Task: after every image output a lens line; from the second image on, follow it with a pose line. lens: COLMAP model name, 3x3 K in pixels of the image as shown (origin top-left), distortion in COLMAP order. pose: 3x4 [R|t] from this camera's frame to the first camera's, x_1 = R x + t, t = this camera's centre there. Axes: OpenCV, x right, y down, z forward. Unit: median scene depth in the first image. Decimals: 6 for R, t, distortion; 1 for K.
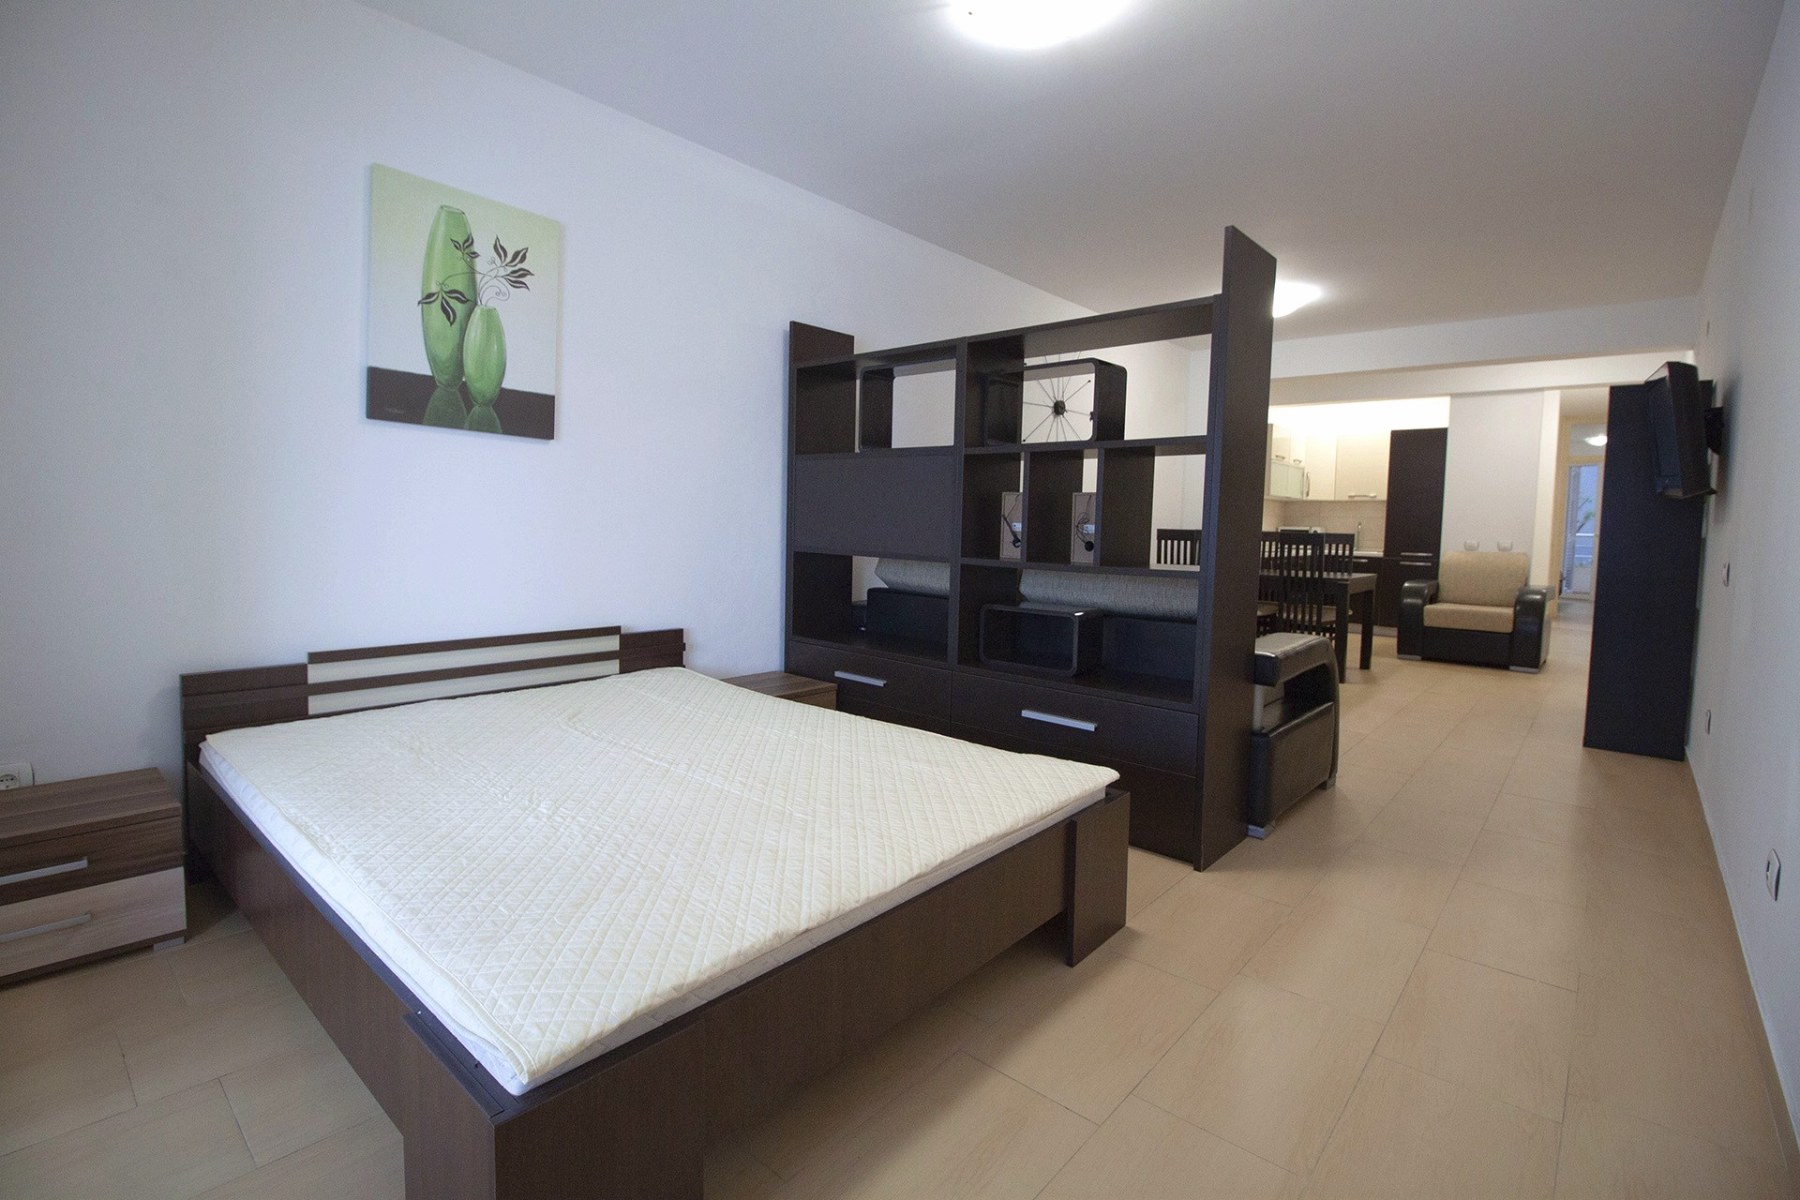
lens RADIAL K [[828.4, 0, 898.9], [0, 828.4, 571.9], [0, 0, 1]] dist [-0.001403, -0.012940]
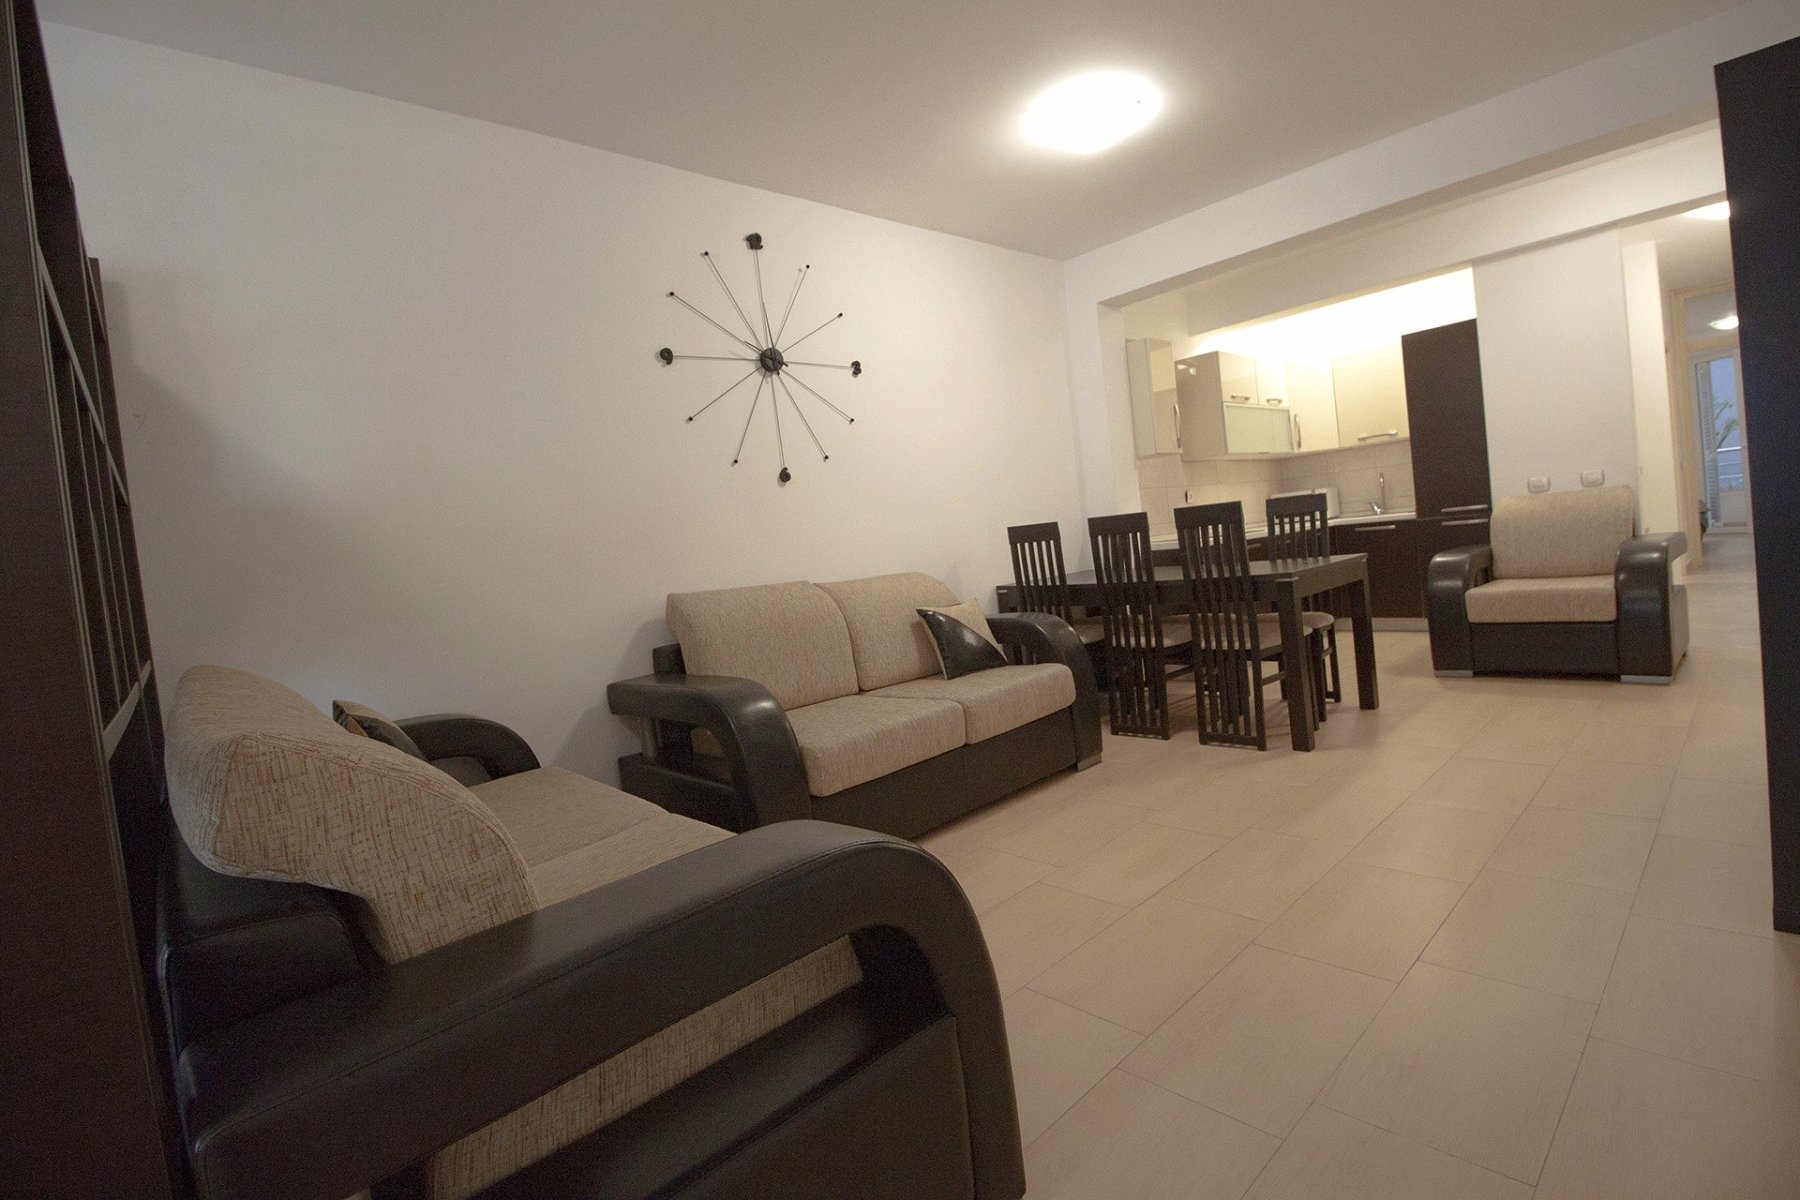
lens RADIAL K [[827.6, 0, 903.2], [0, 827.6, 573.6], [0, 0, 1]] dist [0.000203, -0.013717]
pose [[0.986343, -0.127560, -0.104193, 0.262370], [0.125122, 0.991699, -0.029637, -0.006189], [0.107109, 0.016196, 0.994115, 0.307719]]
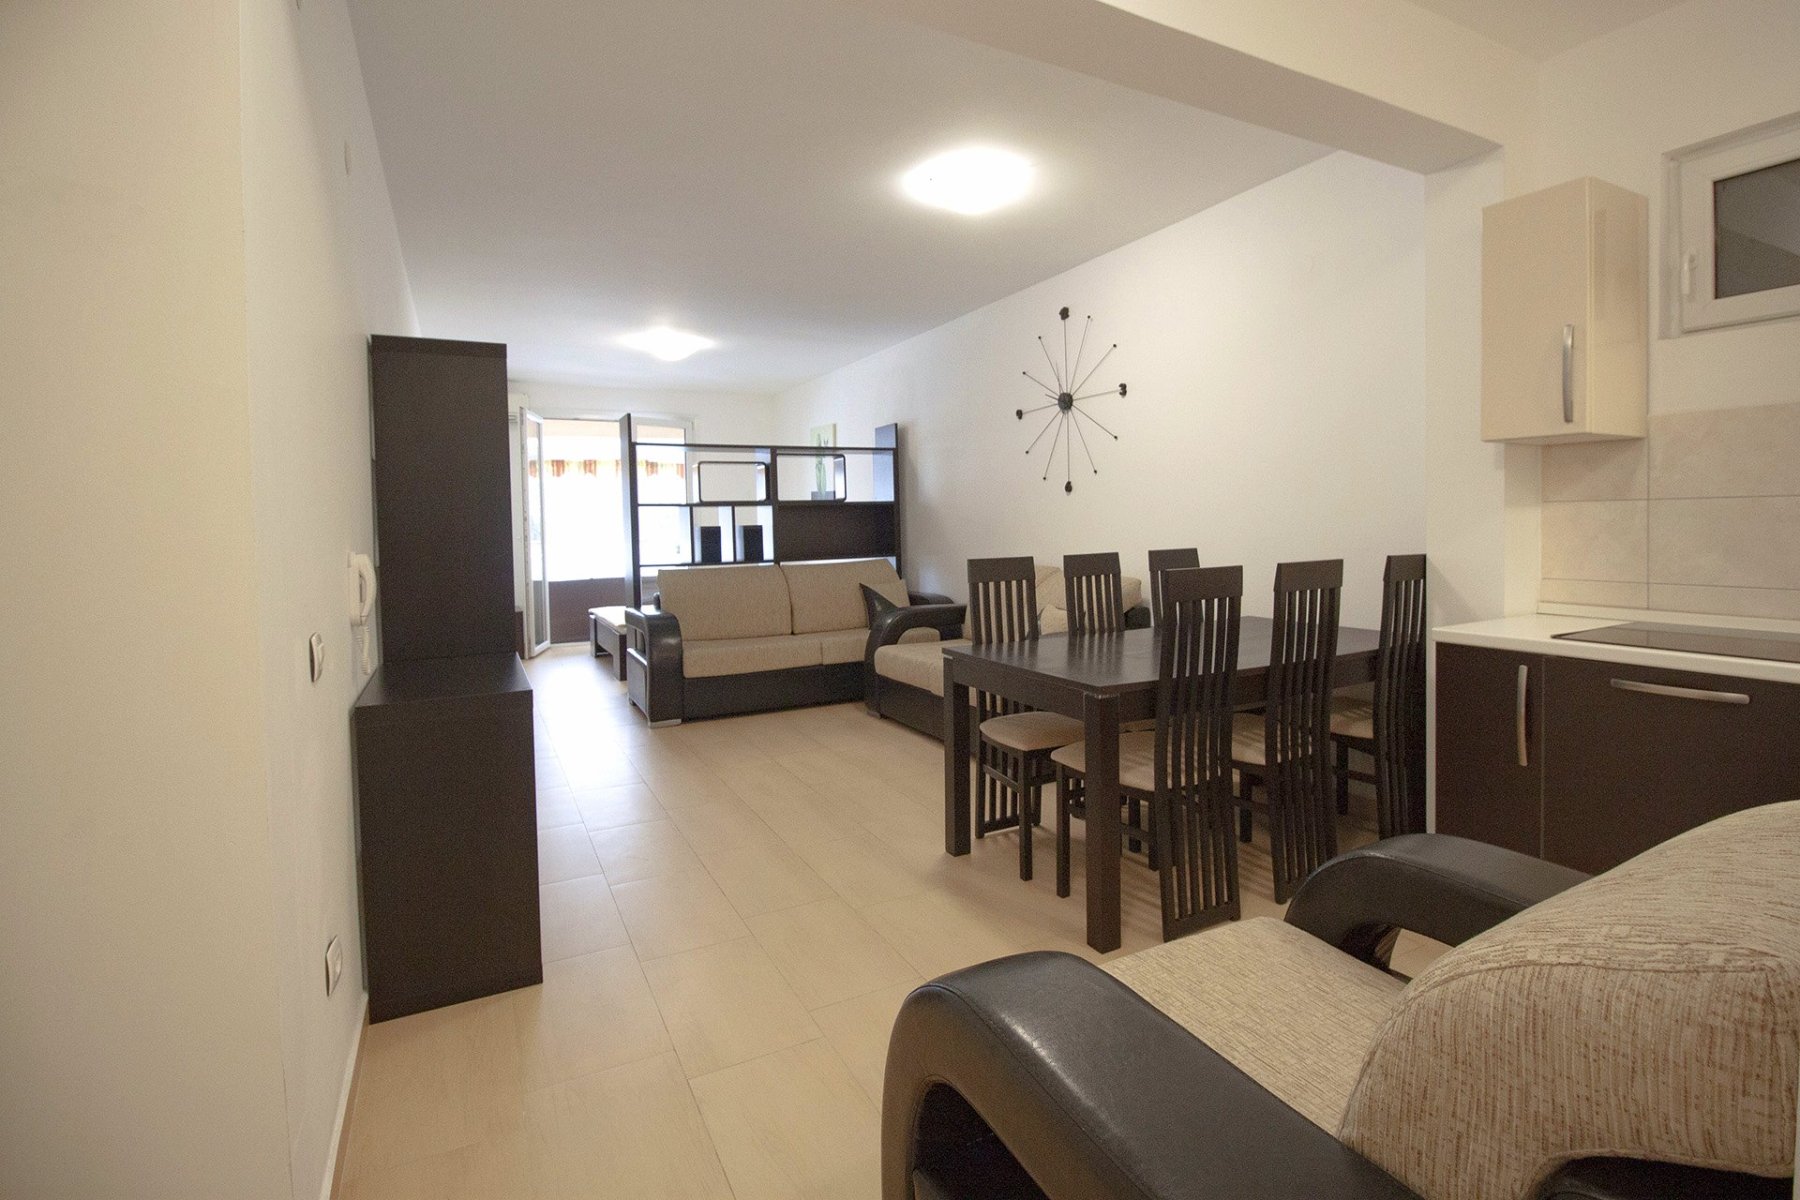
lens RADIAL K [[867.4, 0, 950.2], [0, 867.4, 536.9], [0, 0, 1]] dist [-0.000130, -0.000045]
pose [[-0.335139, 0.004338, -0.942159, 0.826661], [-0.045210, 0.998763, 0.020680, -0.057737], [0.941083, 0.049525, -0.334529, 0.928723]]
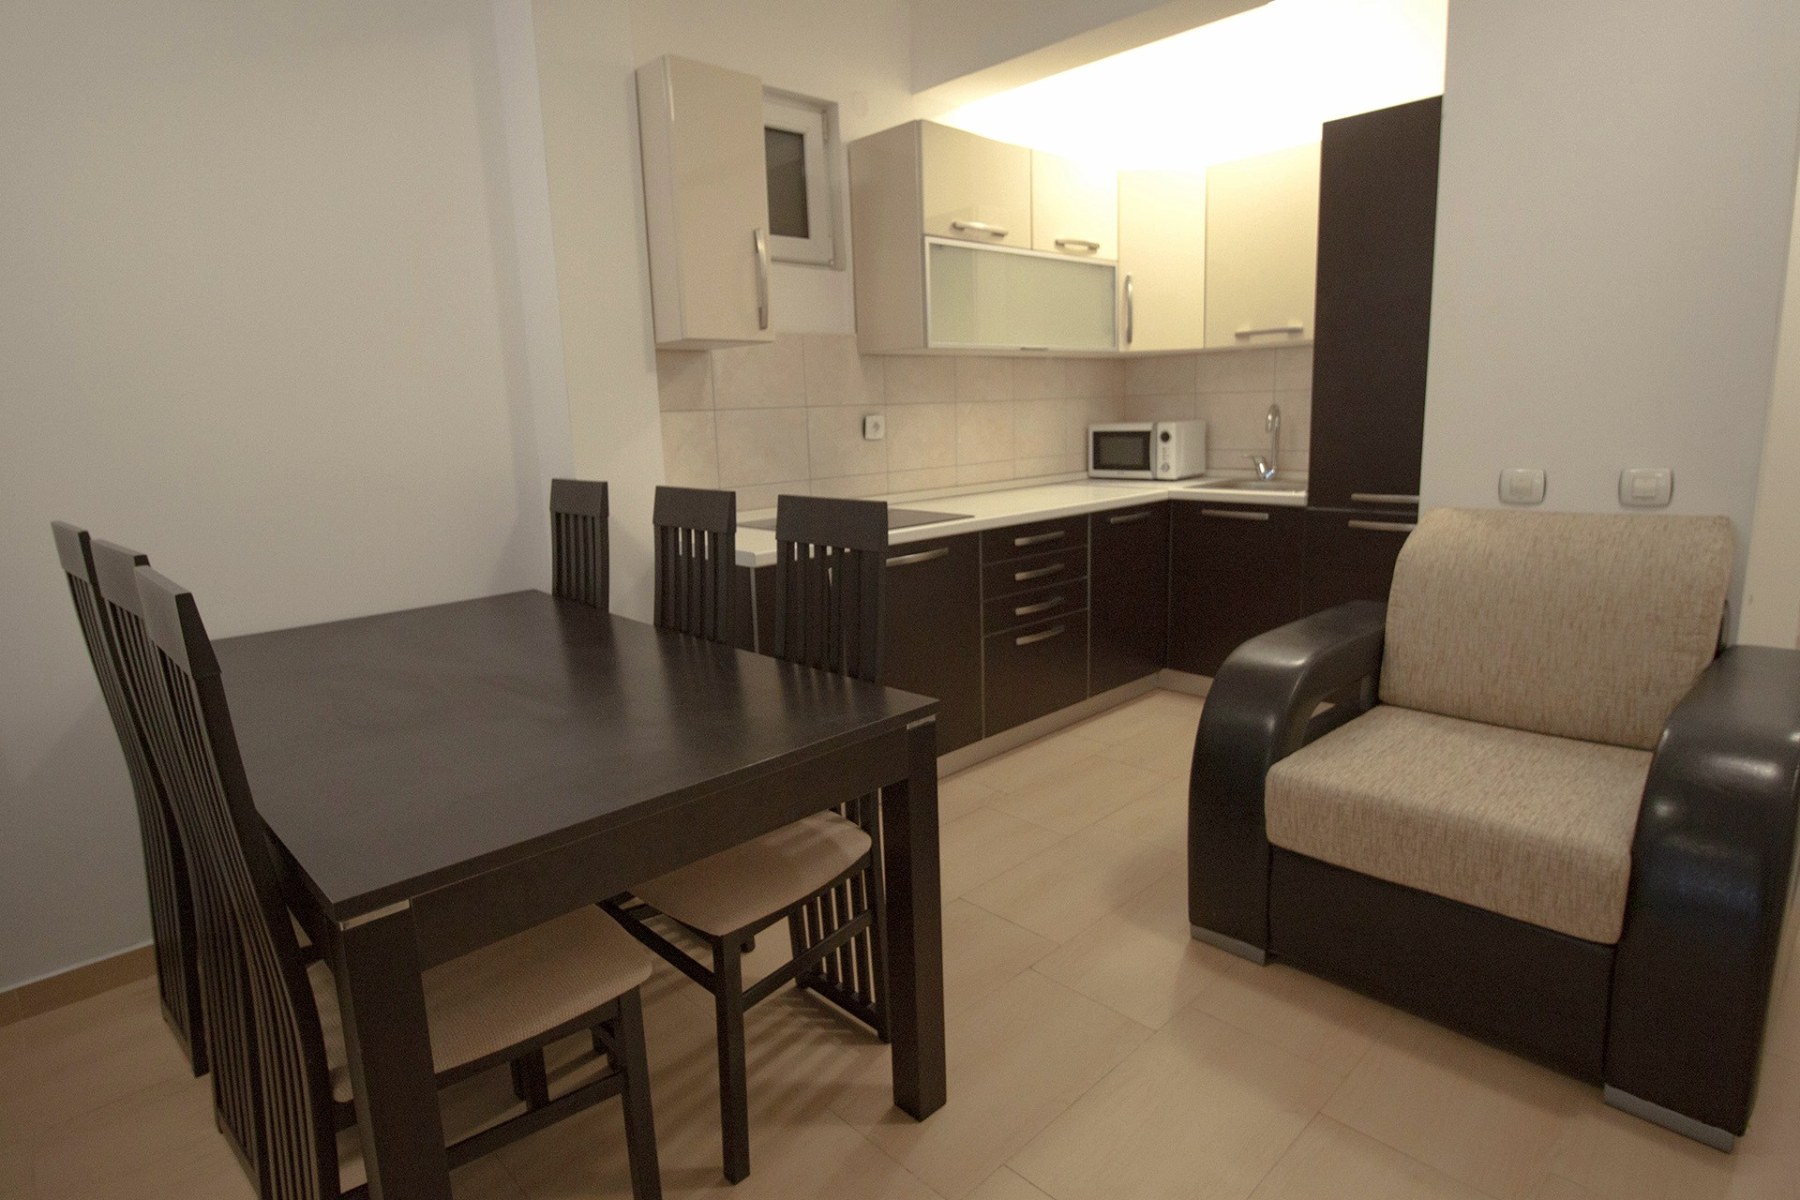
lens RADIAL K [[965.9, 0, 904.3], [0, 965.9, 578.7], [0, 0, 1]] dist [-0.000141, -0.000559]
pose [[0.995361, -0.041956, -0.086581, 0.517385], [0.051843, 0.991976, 0.115306, -0.049857], [0.081049, -0.119259, 0.989550, 0.662610]]
